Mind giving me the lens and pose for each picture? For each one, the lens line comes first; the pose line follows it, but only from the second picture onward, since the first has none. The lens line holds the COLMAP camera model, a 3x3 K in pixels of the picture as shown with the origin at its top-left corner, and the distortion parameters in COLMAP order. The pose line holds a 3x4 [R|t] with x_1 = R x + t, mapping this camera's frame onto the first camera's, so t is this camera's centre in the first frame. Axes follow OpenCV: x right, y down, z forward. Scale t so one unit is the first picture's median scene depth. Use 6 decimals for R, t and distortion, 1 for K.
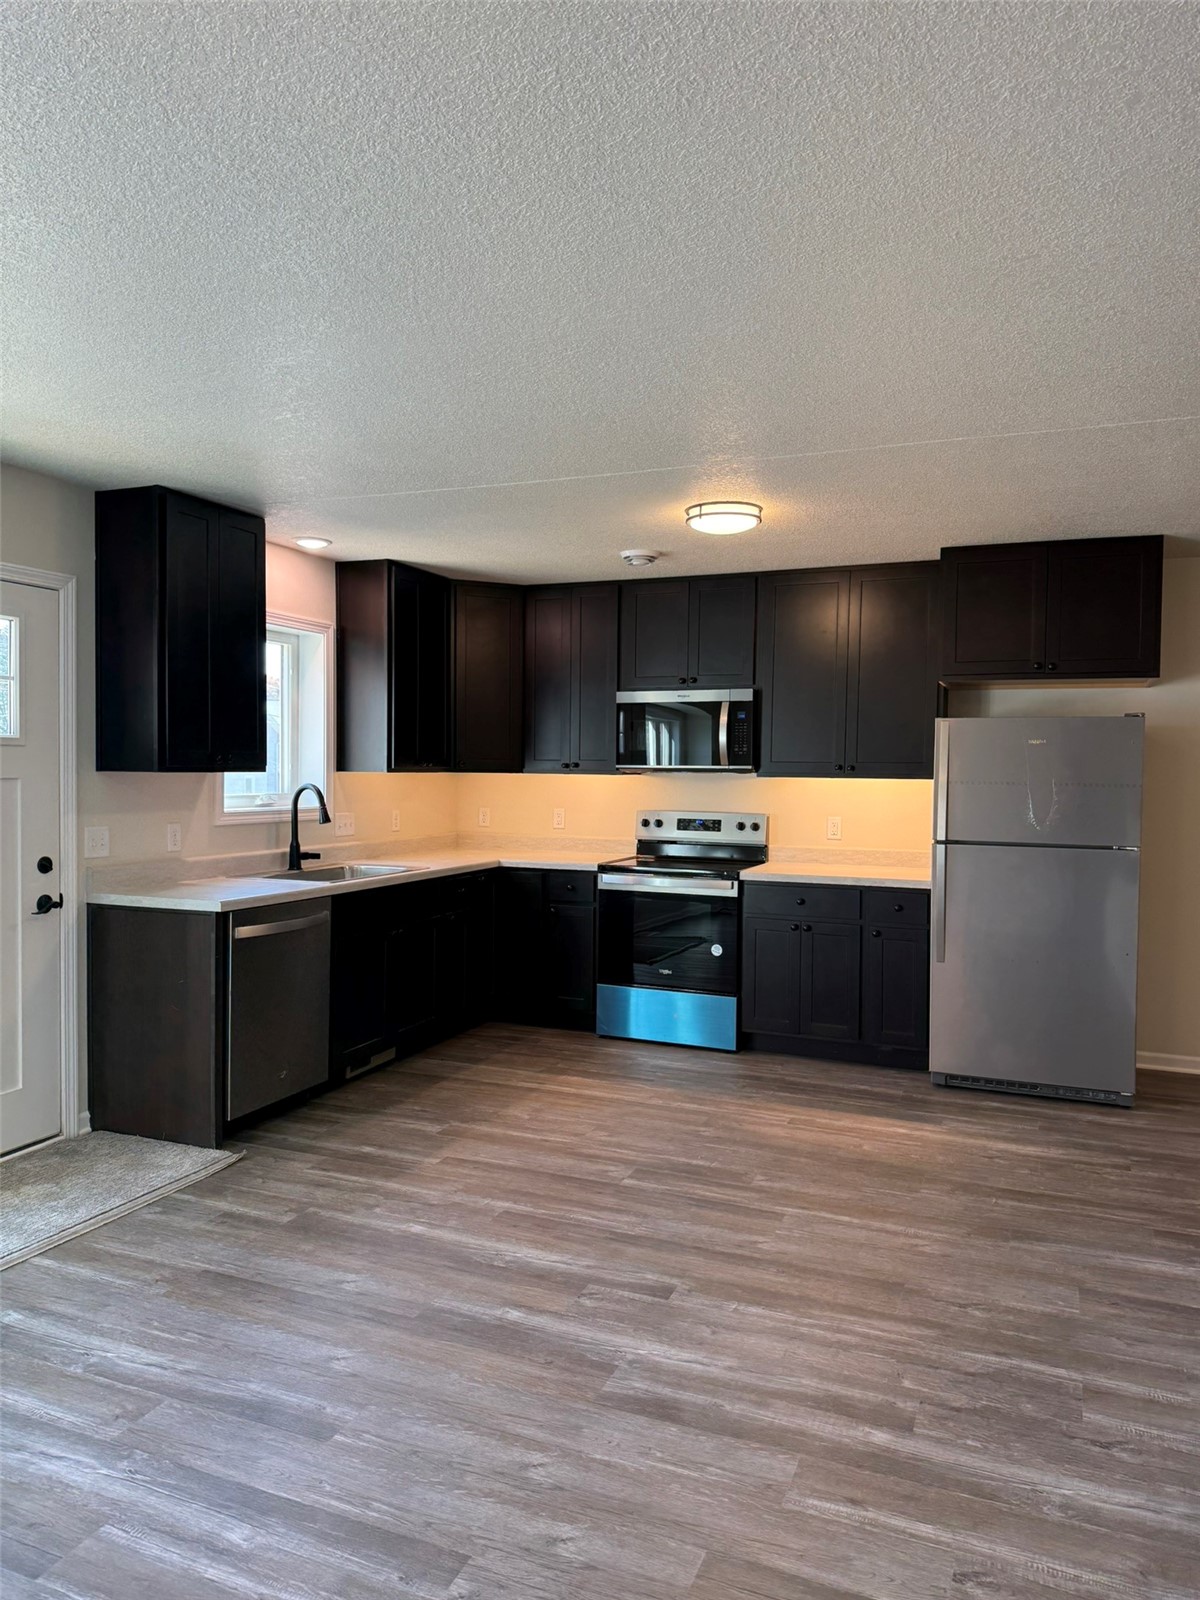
lens RADIAL K [[1125.8, 0, 600.1], [0, 1125.8, 795.3], [0, 0, 1]] dist [0.033781, -0.033551]
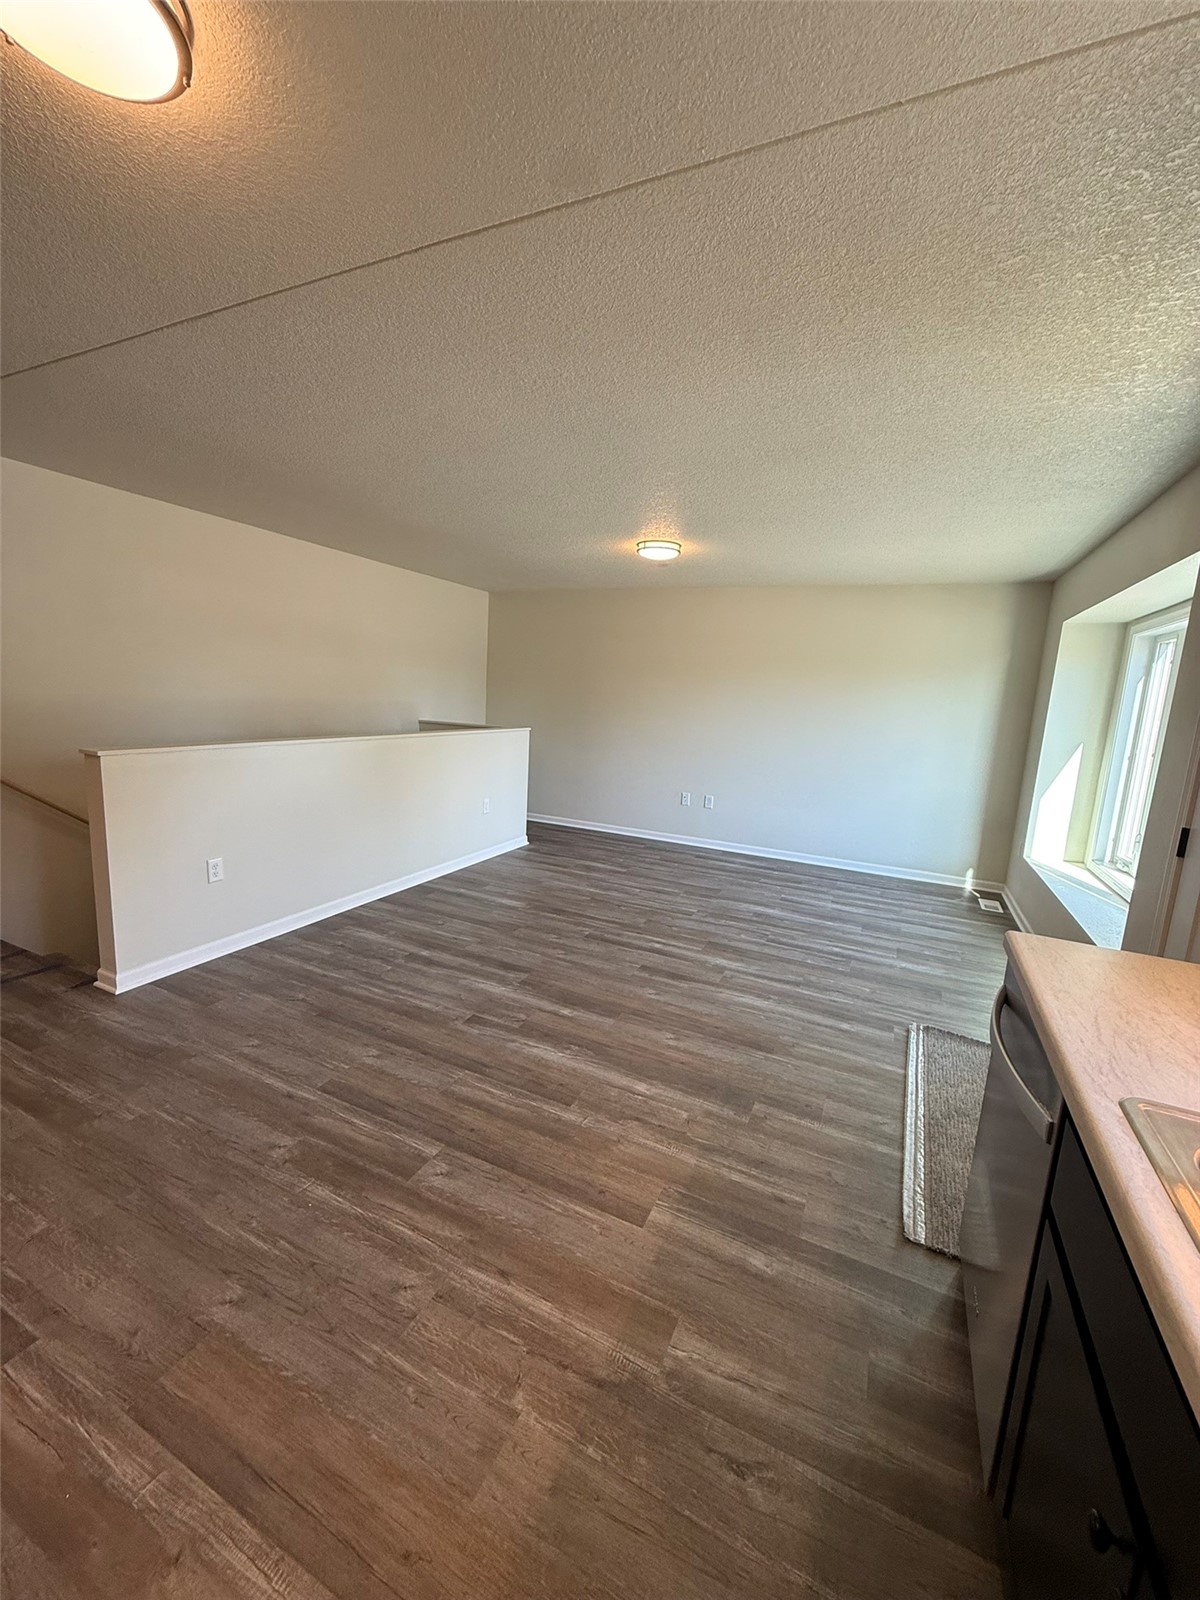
lens RADIAL K [[637.9, 0, 597.2], [0, 637.9, 796.5], [0, 0, 1]] dist [0.000901, 0.000356]
pose [[-0.996206, -0.074181, 0.045496, -0.124879], [-0.064444, 0.980218, 0.187138, -0.047716], [-0.058478, 0.183496, -0.981280, 1.649739]]
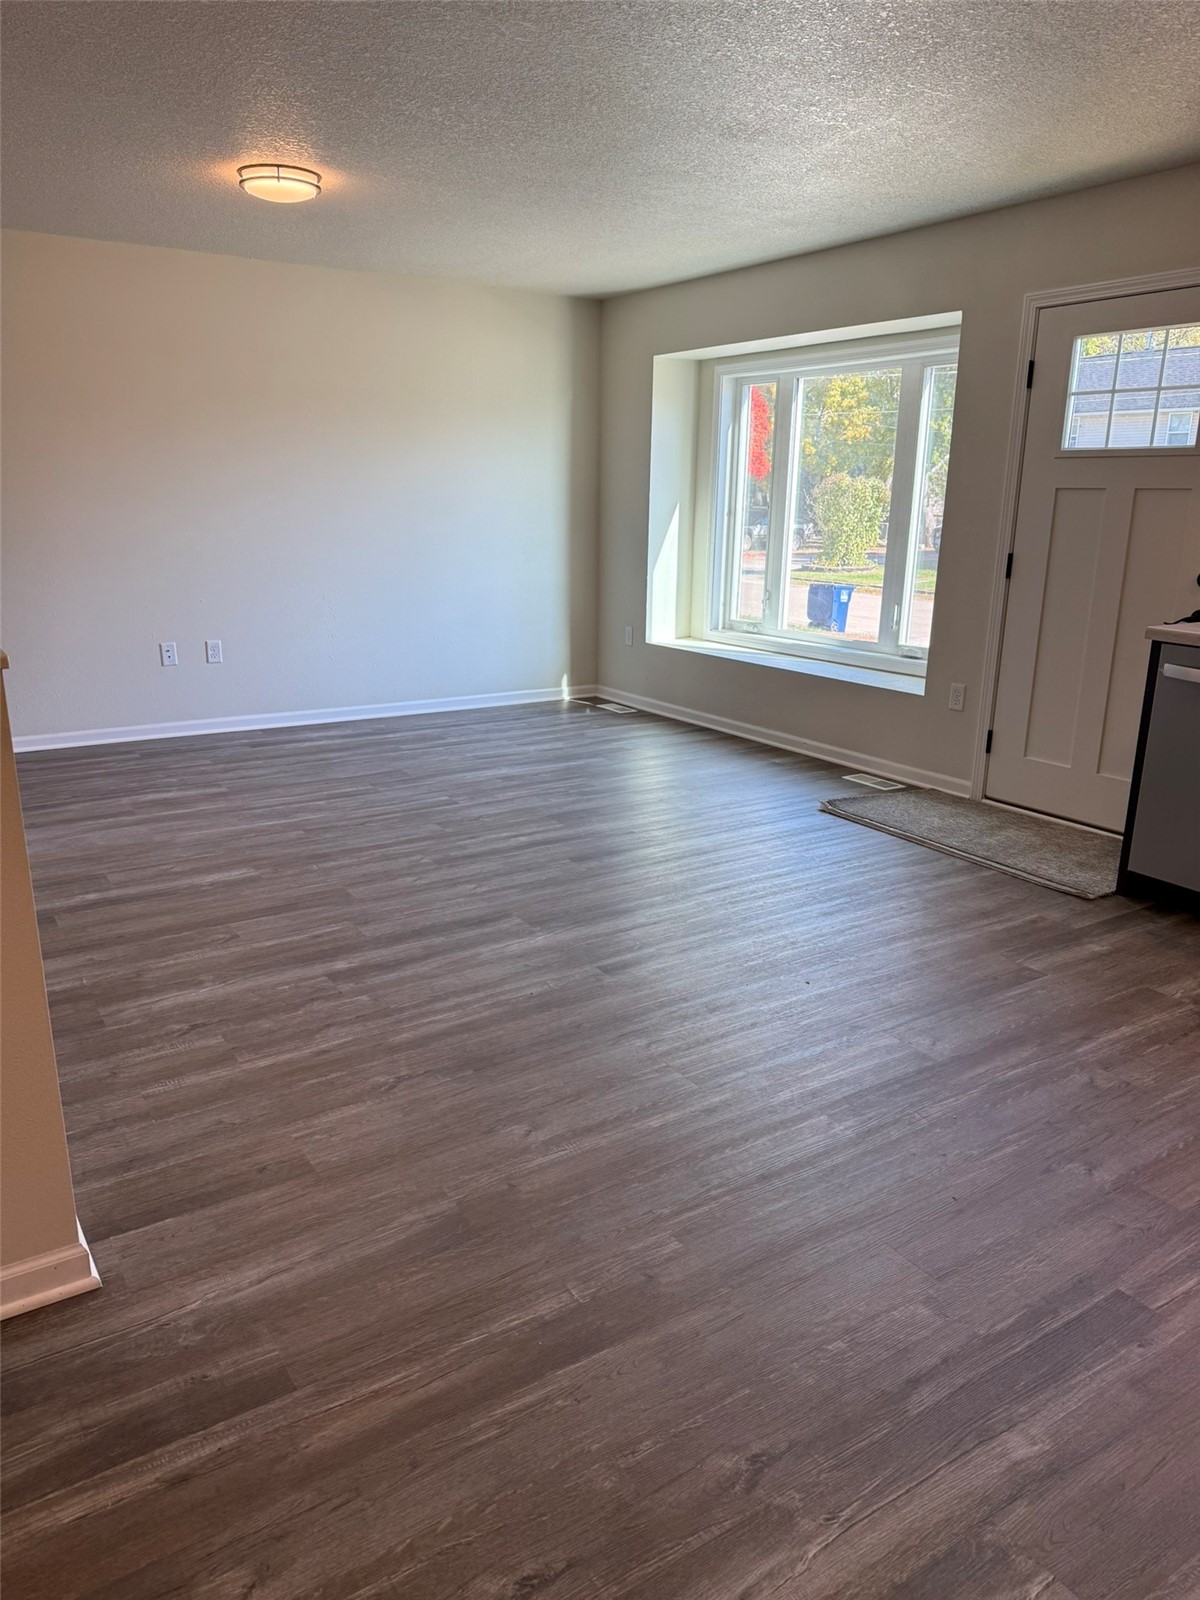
lens RADIAL K [[1110.4, 0, 597.1], [0, 1110.4, 801.7], [0, 0, 1]] dist [0.172595, -0.339835]
pose [[-0.569607, 0.200267, -0.797146, 0.787291], [-0.040995, 0.961732, 0.270909, 0.001422], [0.820894, 0.186991, -0.539599, 1.384543]]
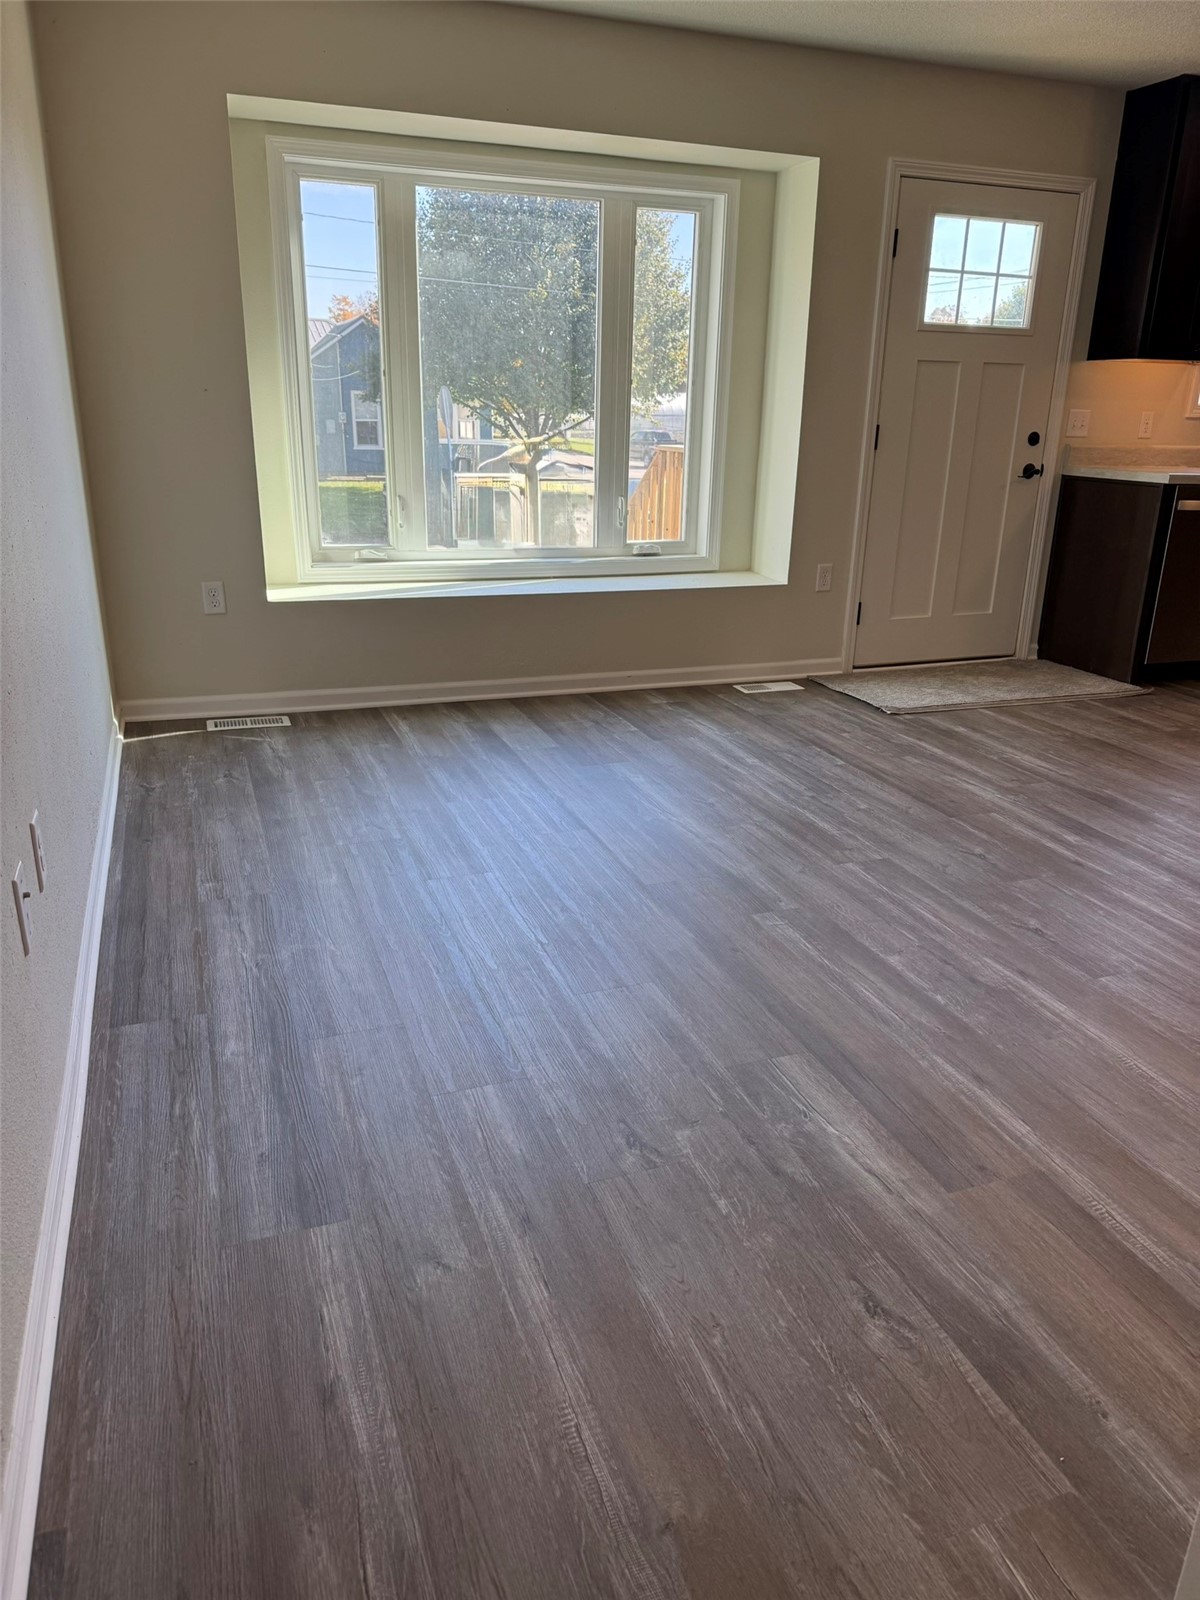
lens RADIAL K [[1110.4, 0, 597.1], [0, 1110.4, 801.7], [0, 0, 1]] dist [0.172595, -0.339835]
pose [[0.672222, 0.248649, -0.697346, 0.195920], [-0.032207, 0.950844, 0.307991, 0.088076], [0.739649, -0.184579, 0.647186, -0.300037]]
